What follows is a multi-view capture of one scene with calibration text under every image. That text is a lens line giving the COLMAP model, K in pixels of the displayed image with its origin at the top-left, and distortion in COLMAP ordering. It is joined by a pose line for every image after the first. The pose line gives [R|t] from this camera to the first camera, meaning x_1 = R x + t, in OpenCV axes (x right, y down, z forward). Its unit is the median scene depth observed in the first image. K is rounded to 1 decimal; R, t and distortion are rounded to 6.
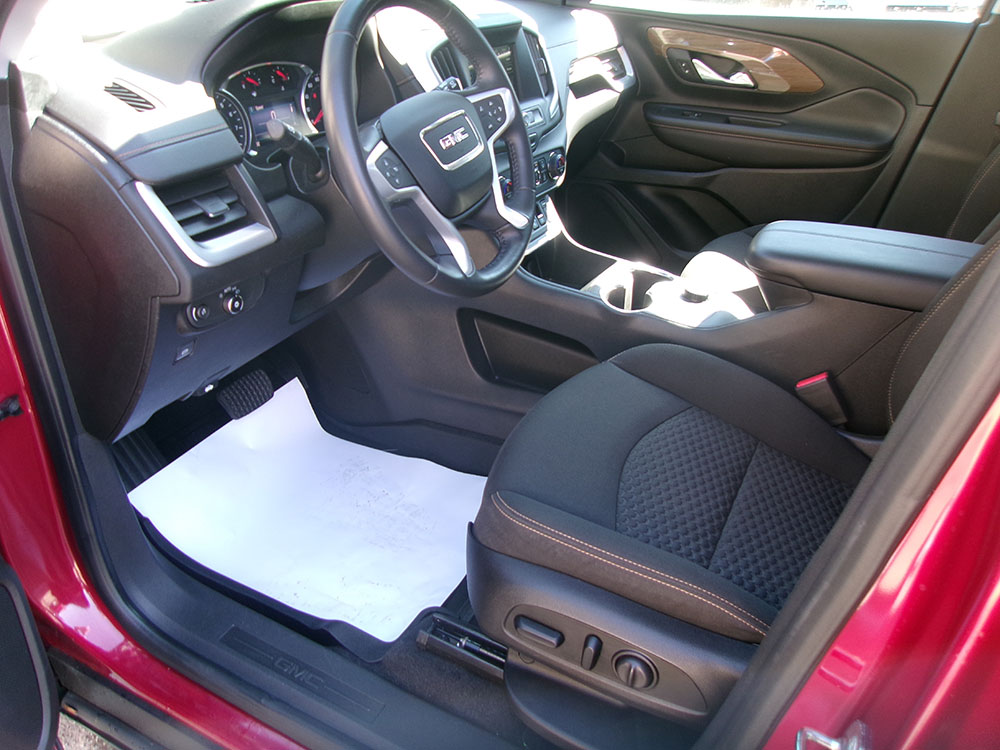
lens RADIAL K [[771.0, 0, 502.1], [0, 771.0, 373.7], [0, 0, 1]] dist [-0.006108, 0.030056]
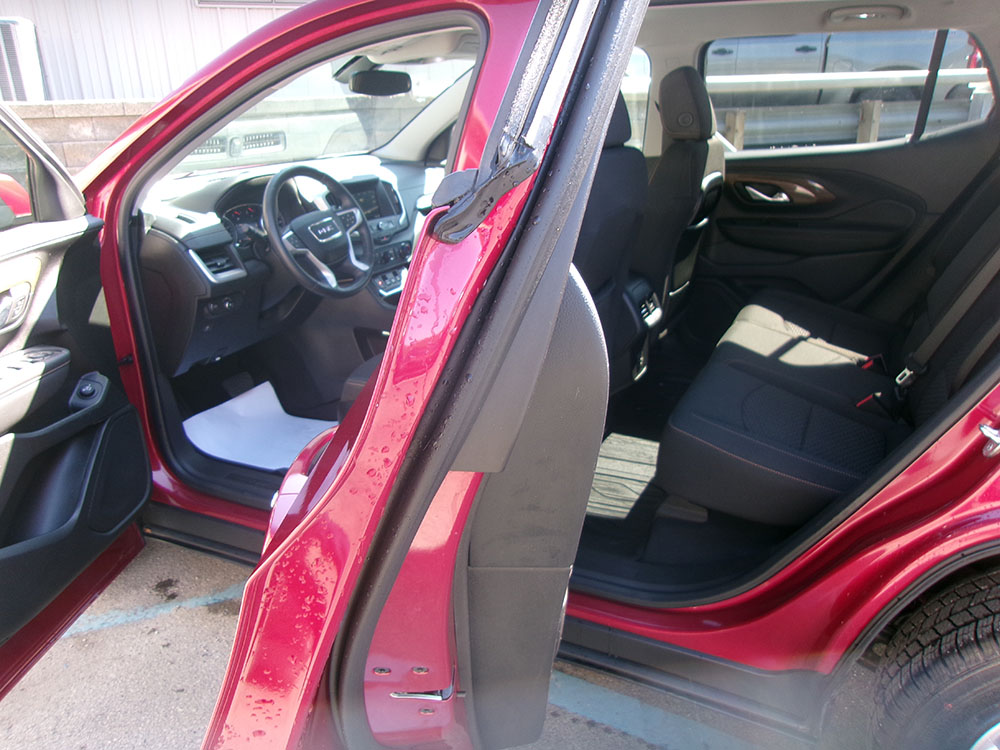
lens RADIAL K [[771.0, 0, 497.8], [0, 771.0, 375.6], [0, 0, 1]] dist [-0.006108, 0.030056]
pose [[0.997604, -0.069141, -0.002288, 0.423923], [0.067729, 0.982902, -0.171223, 0.545590], [0.014088, 0.170657, 0.985230, -1.164300]]
